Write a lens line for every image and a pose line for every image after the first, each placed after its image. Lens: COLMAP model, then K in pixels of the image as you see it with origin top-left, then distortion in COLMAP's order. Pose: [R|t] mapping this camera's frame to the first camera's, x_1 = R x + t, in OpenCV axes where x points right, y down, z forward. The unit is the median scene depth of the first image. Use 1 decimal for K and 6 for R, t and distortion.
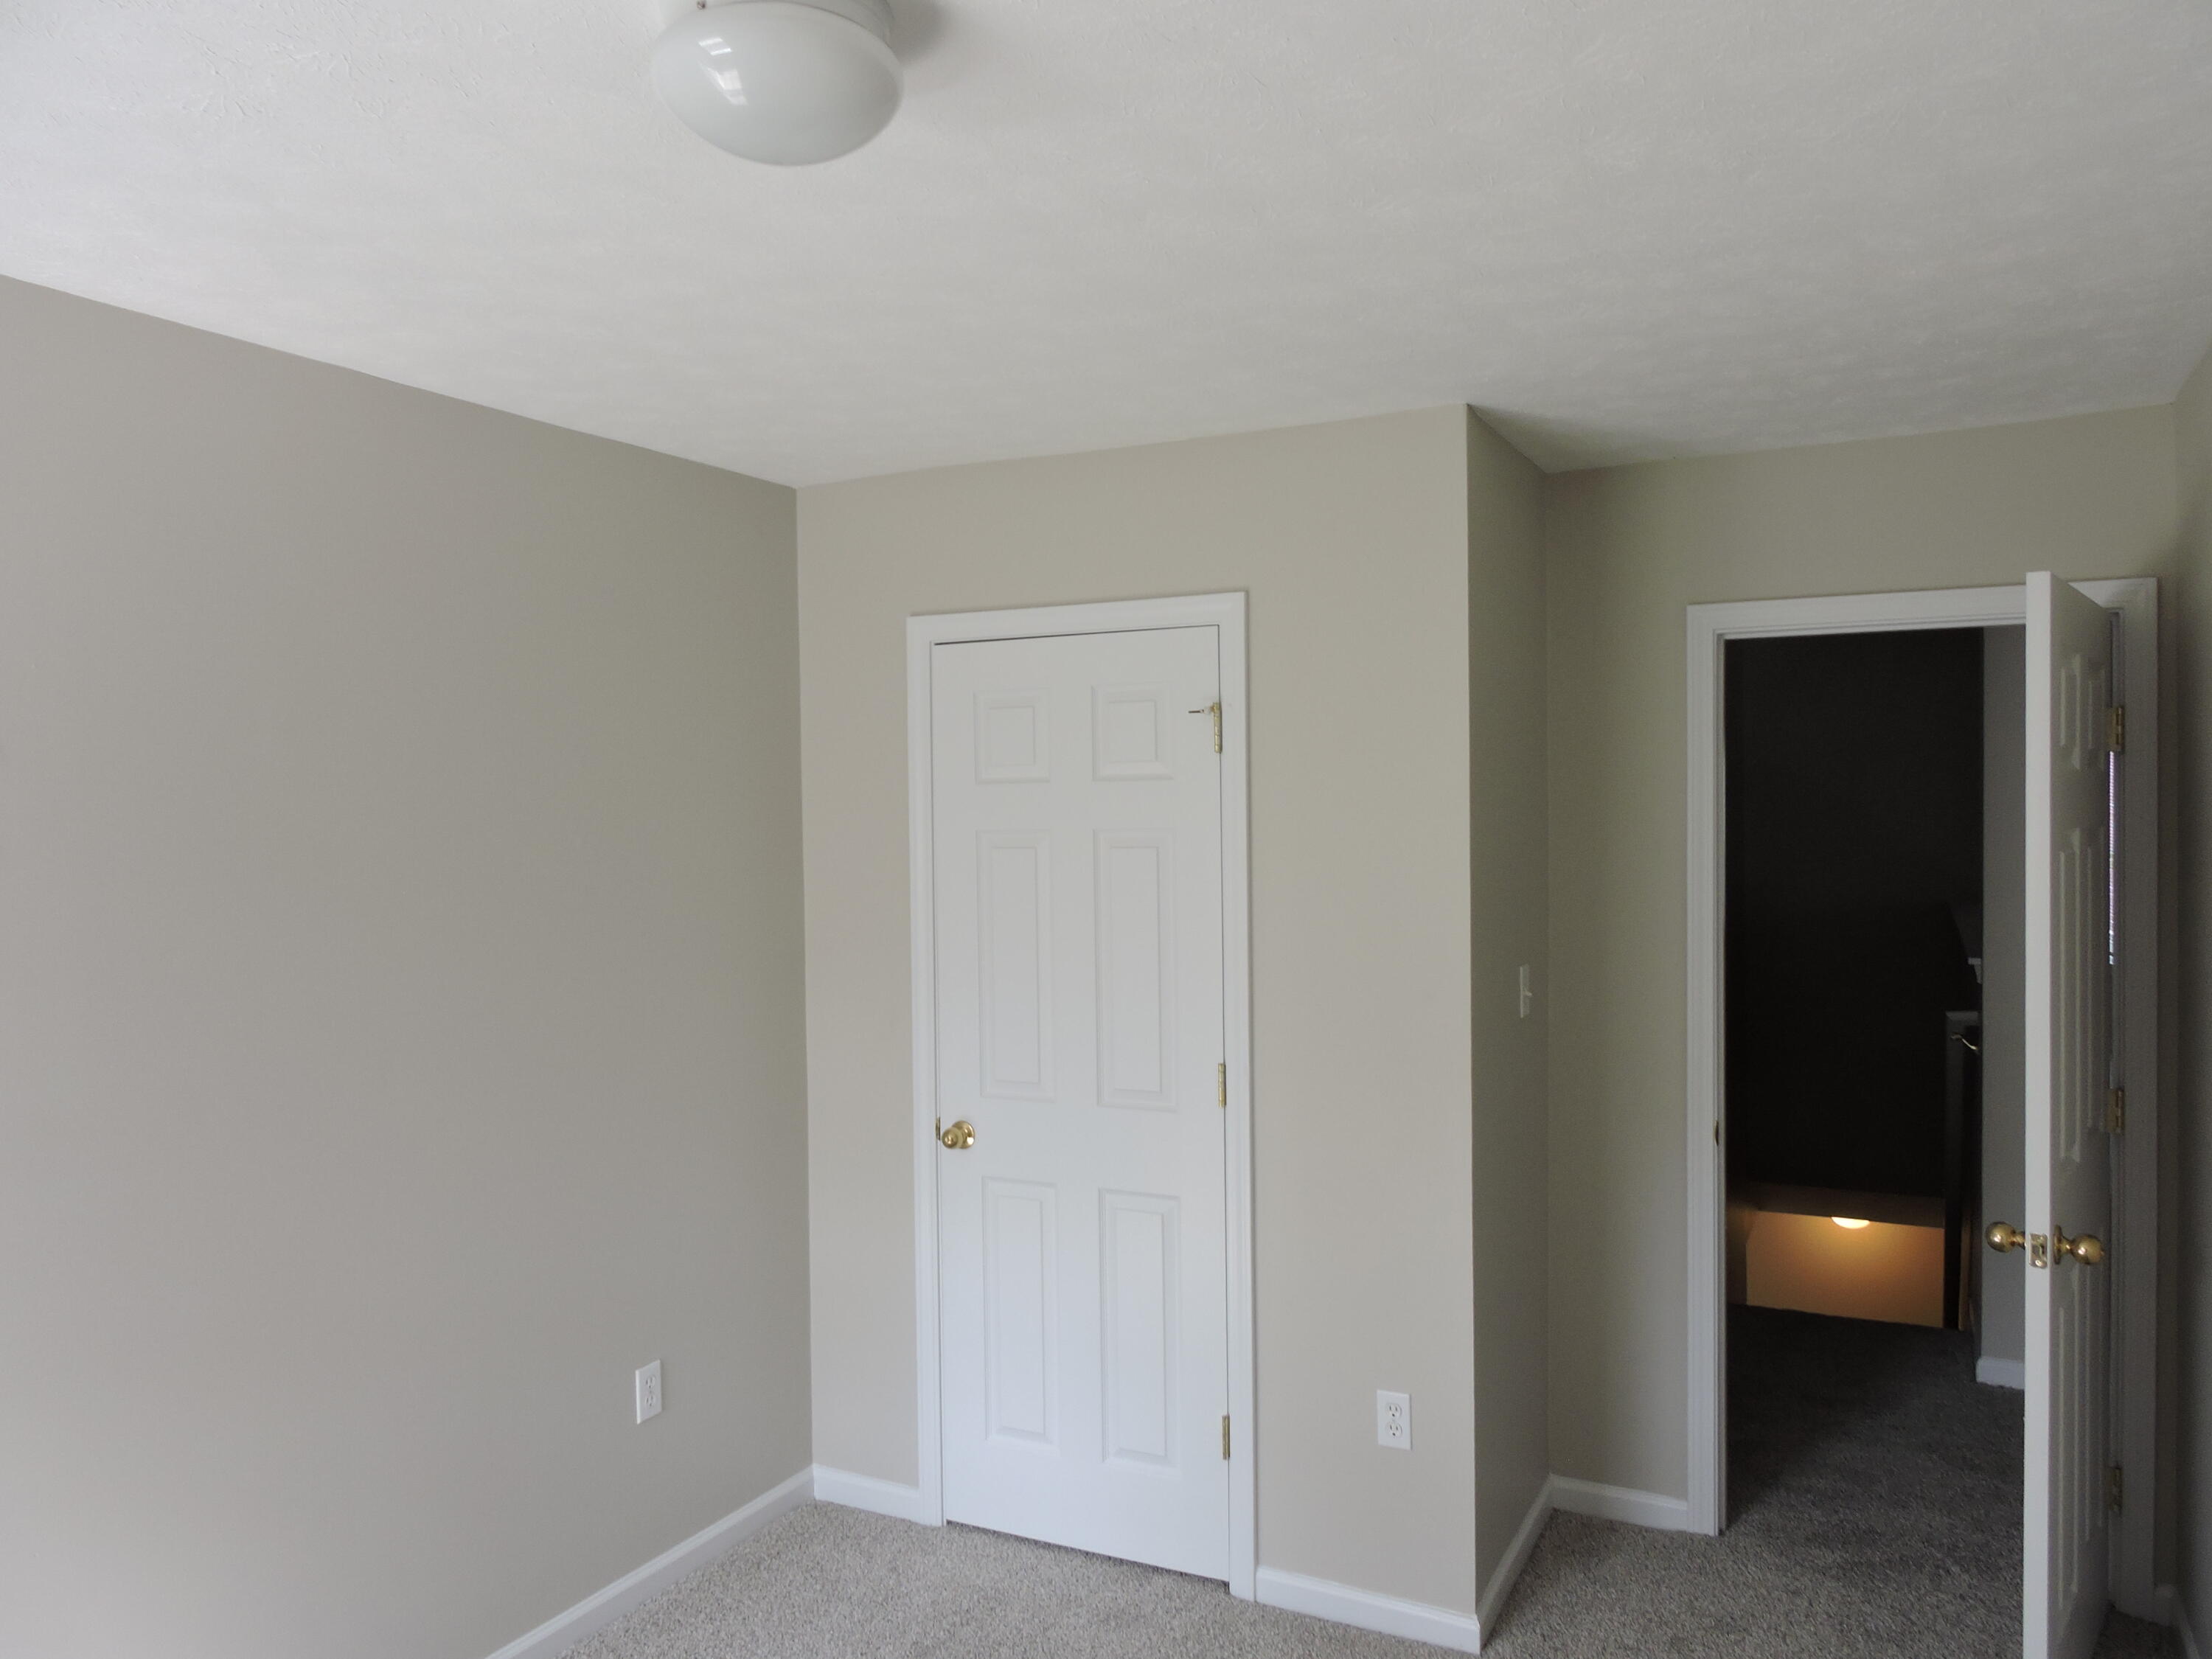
lens RADIAL K [[1573.2, 0, 1106.0], [0, 1573.2, 829.5], [0, 0, 1]] dist [0.000429, 0.001186]
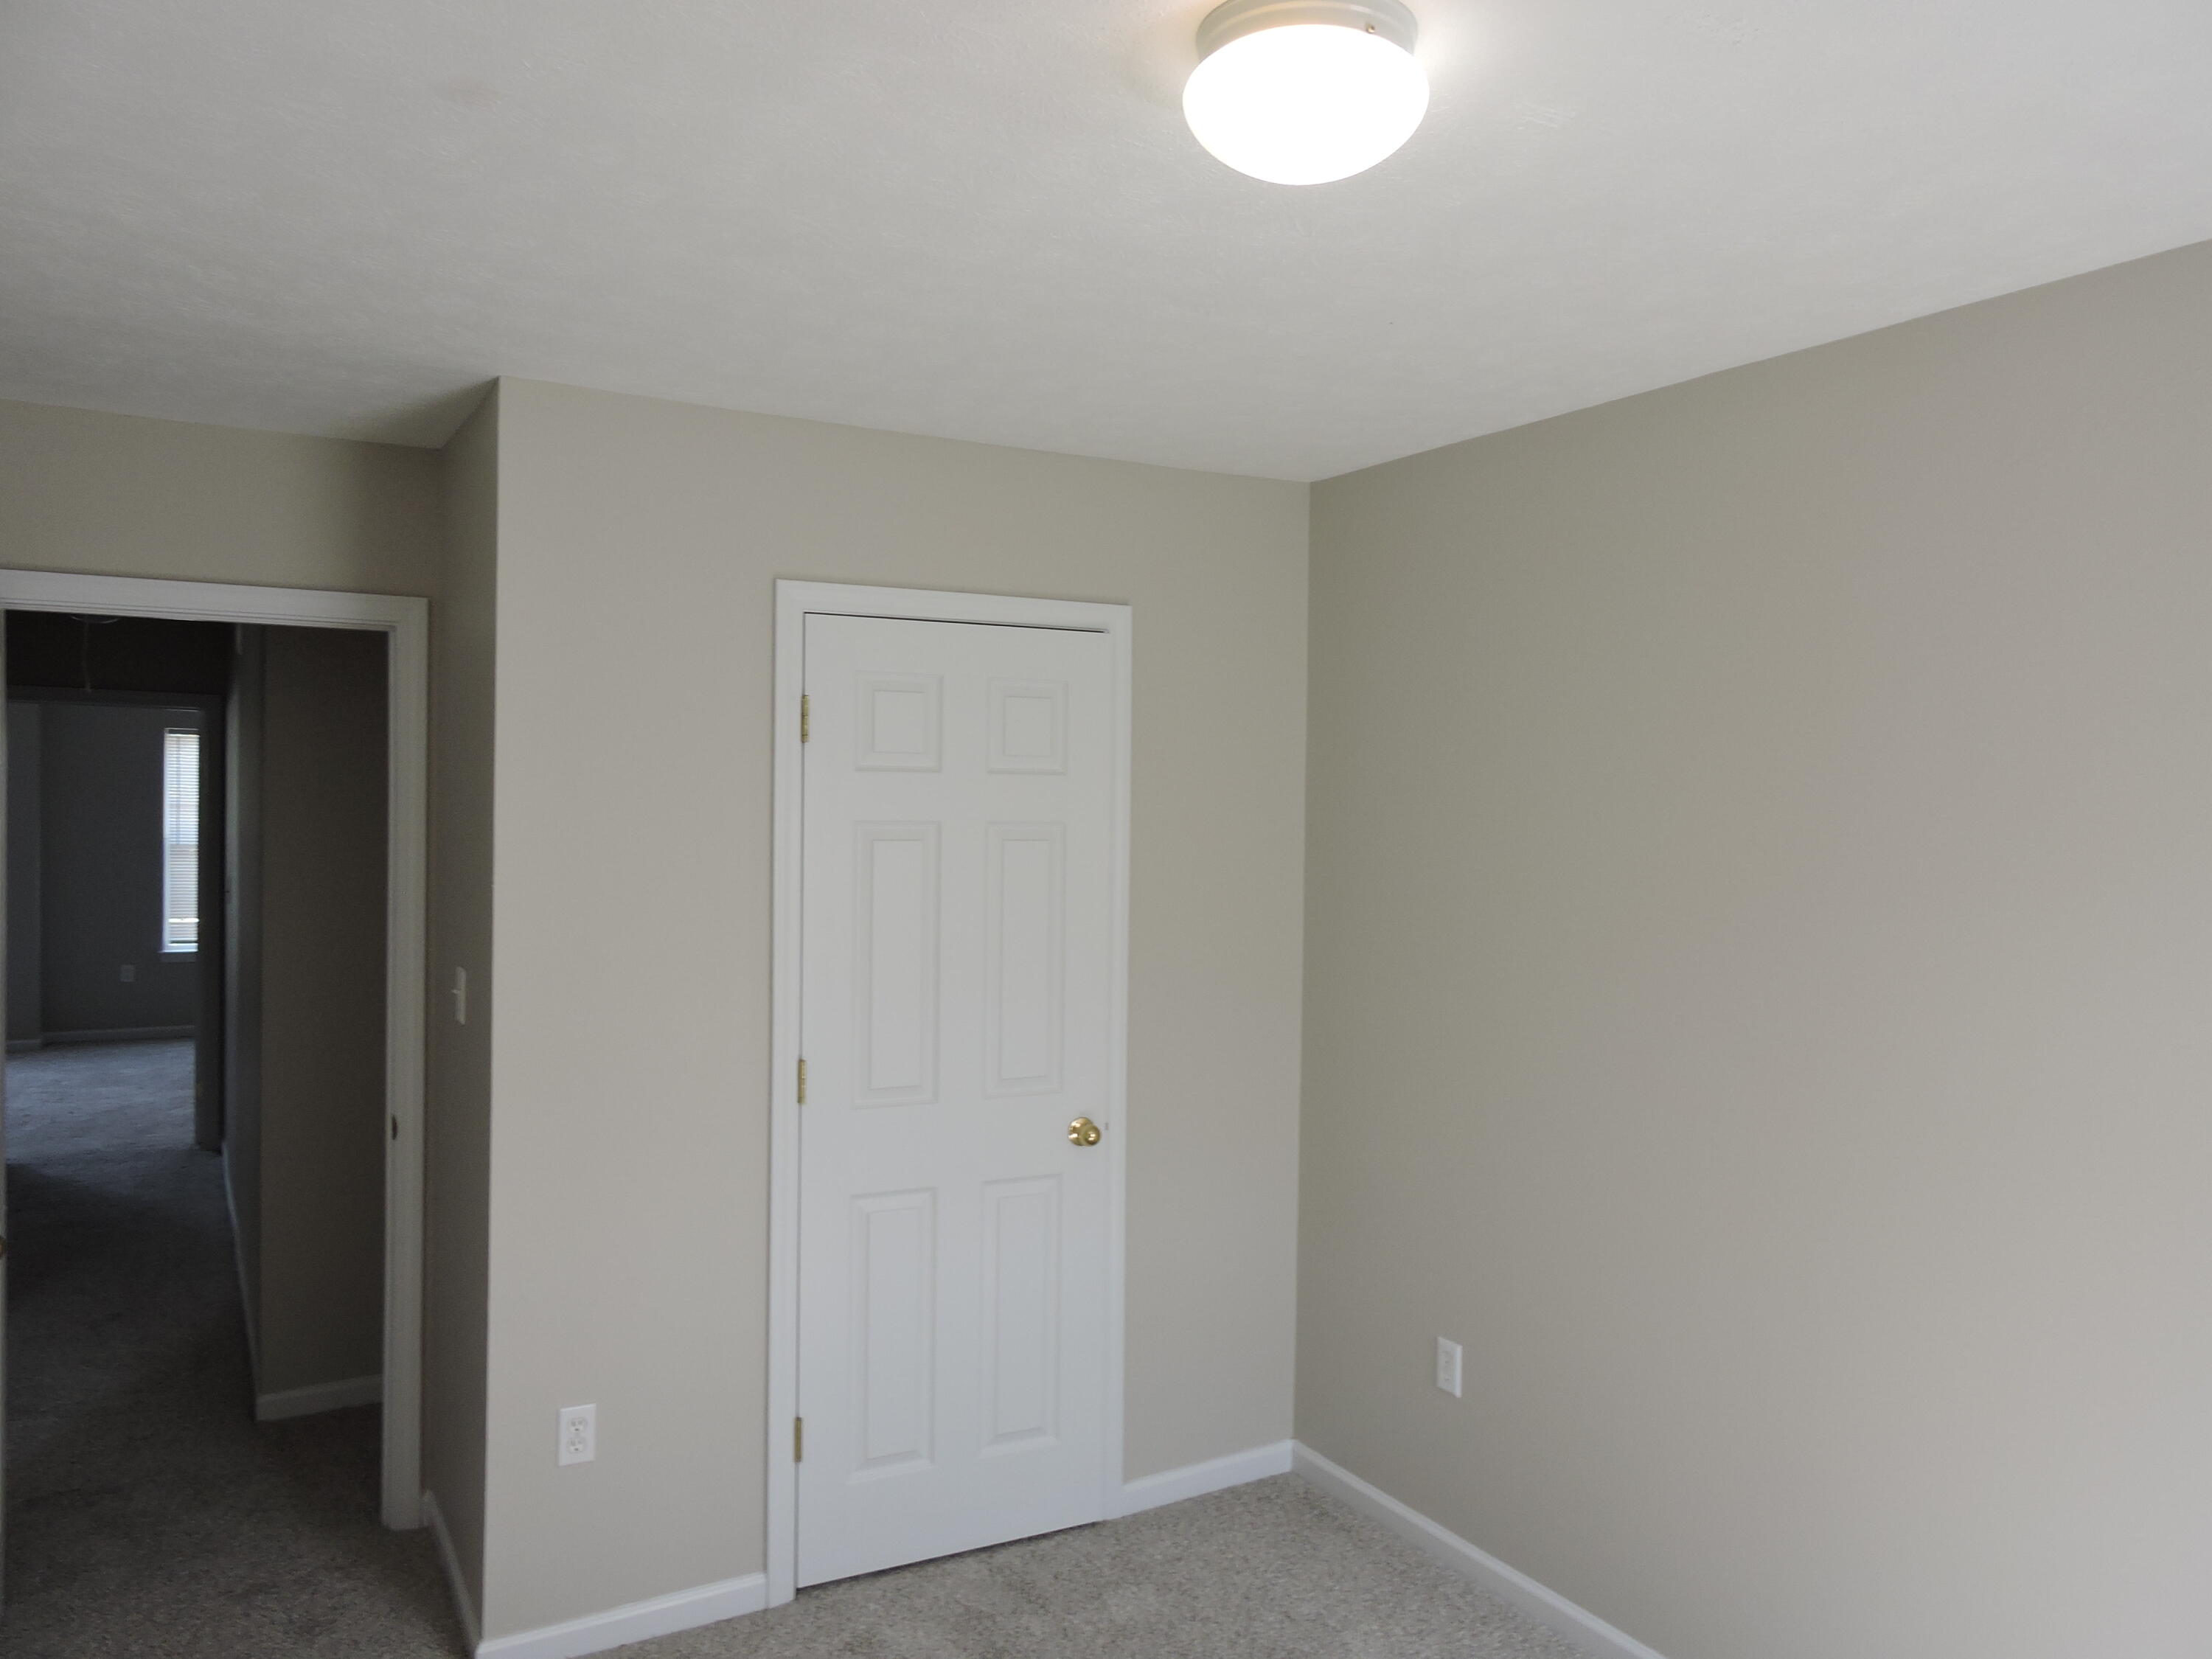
lens RADIAL K [[1573.8, 0, 1106.0], [0, 1573.8, 829.5], [0, 0, 1]] dist [-0.023729, -0.000780]
pose [[0.530141, -0.002334, 0.847906, -0.790413], [-0.008123, 0.999936, 0.007832, -0.003942], [-0.847870, -0.011040, 0.530089, 0.394603]]
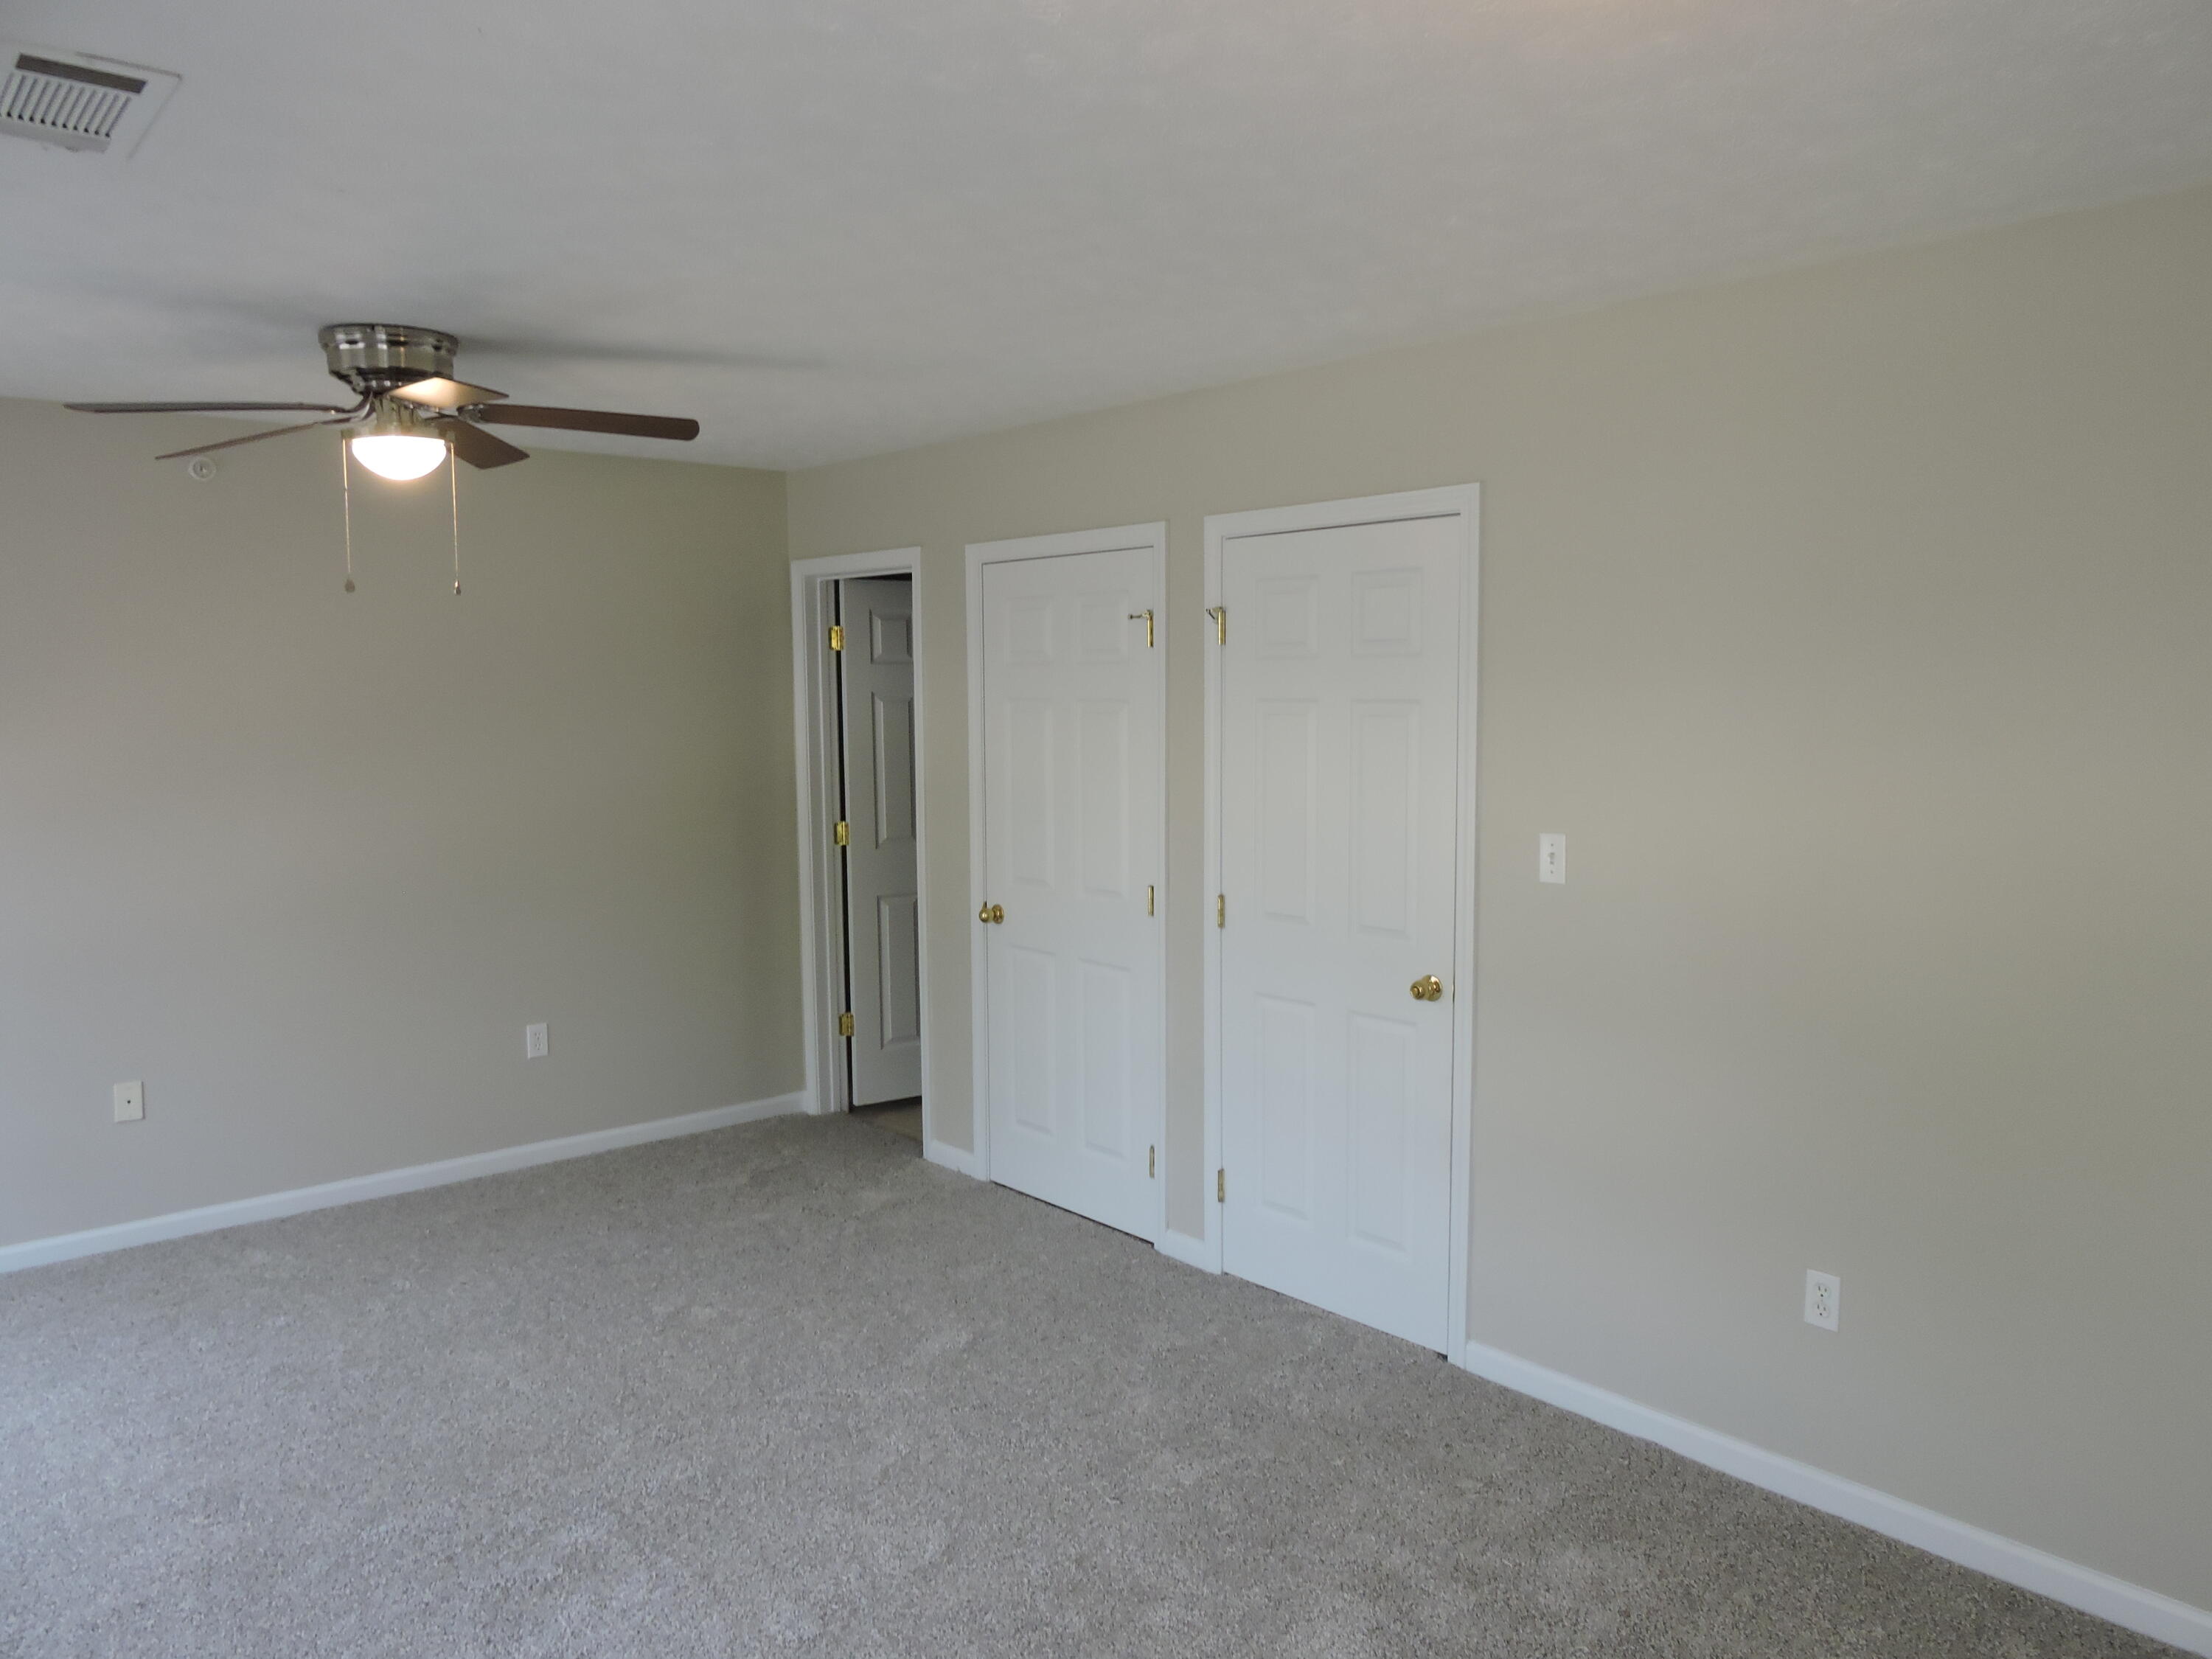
lens RADIAL K [[1573.2, 0, 1106.0], [0, 1573.2, 829.5], [0, 0, 1]] dist [0.000429, 0.001186]
pose [[0.932843, 0.037075, -0.358371, 0.237938], [-0.006809, 0.996328, 0.085350, -0.001488], [0.360219, -0.077178, 0.929670, -0.131318]]
